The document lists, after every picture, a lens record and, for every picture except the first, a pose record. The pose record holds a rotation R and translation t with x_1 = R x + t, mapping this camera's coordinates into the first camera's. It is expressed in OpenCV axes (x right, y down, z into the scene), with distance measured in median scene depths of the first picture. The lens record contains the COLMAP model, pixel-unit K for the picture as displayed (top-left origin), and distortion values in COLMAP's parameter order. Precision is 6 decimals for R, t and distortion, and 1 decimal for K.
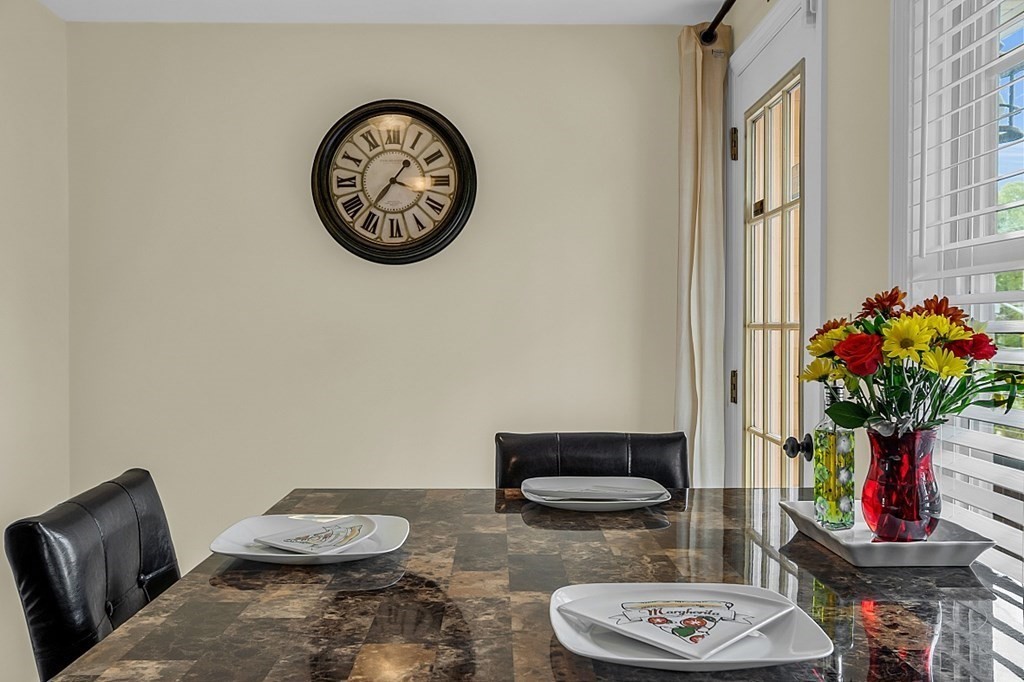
lens RADIAL K [[940.0, 0, 512.0], [0, 940.0, 341.0], [0, 0, 1]] dist [-0.005183, 0.000724]
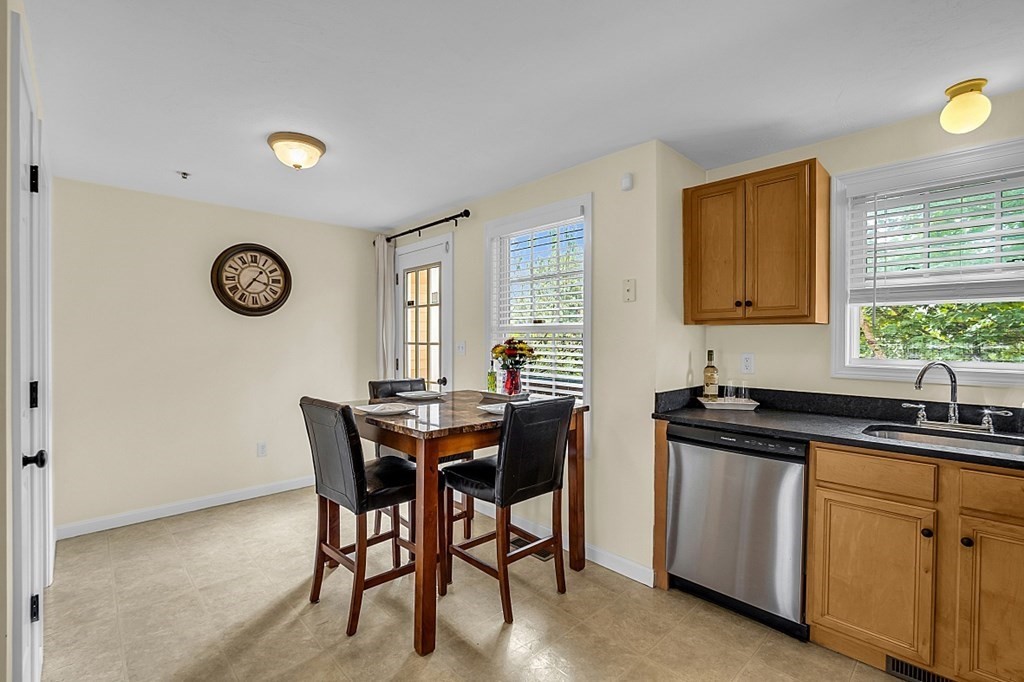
lens RADIAL K [[453.6, 0, 513.4], [0, 453.6, 344.7], [0, 0, 1]] dist [-0.014406, 0.000682]
pose [[0.721883, -0.008223, 0.691966, -0.429211], [0.008191, 0.999961, 0.003338, -0.012034], [-0.691966, 0.003258, 0.721922, -0.217139]]
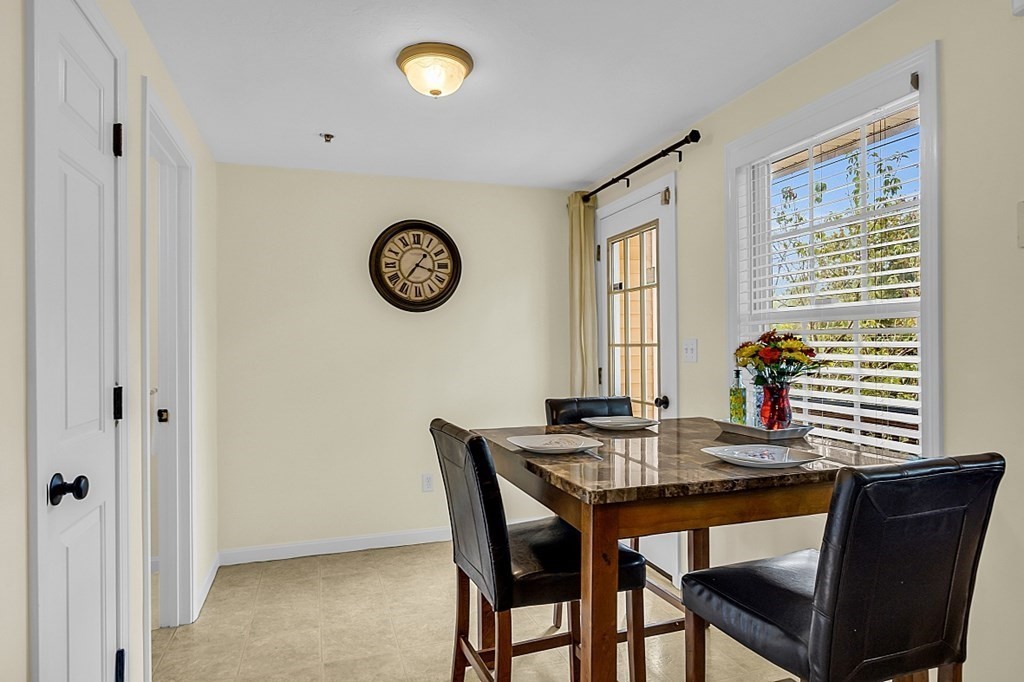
lens RADIAL K [[589.3, 0, 512.4], [0, 589.3, 344.2], [0, 0, 1]] dist [-0.015844, 0.001183]
pose [[0.950265, -0.007557, 0.311352, -0.303007], [0.013235, 0.999782, -0.016127, -0.000255], [-0.311163, 0.019445, 0.950158, -0.113114]]
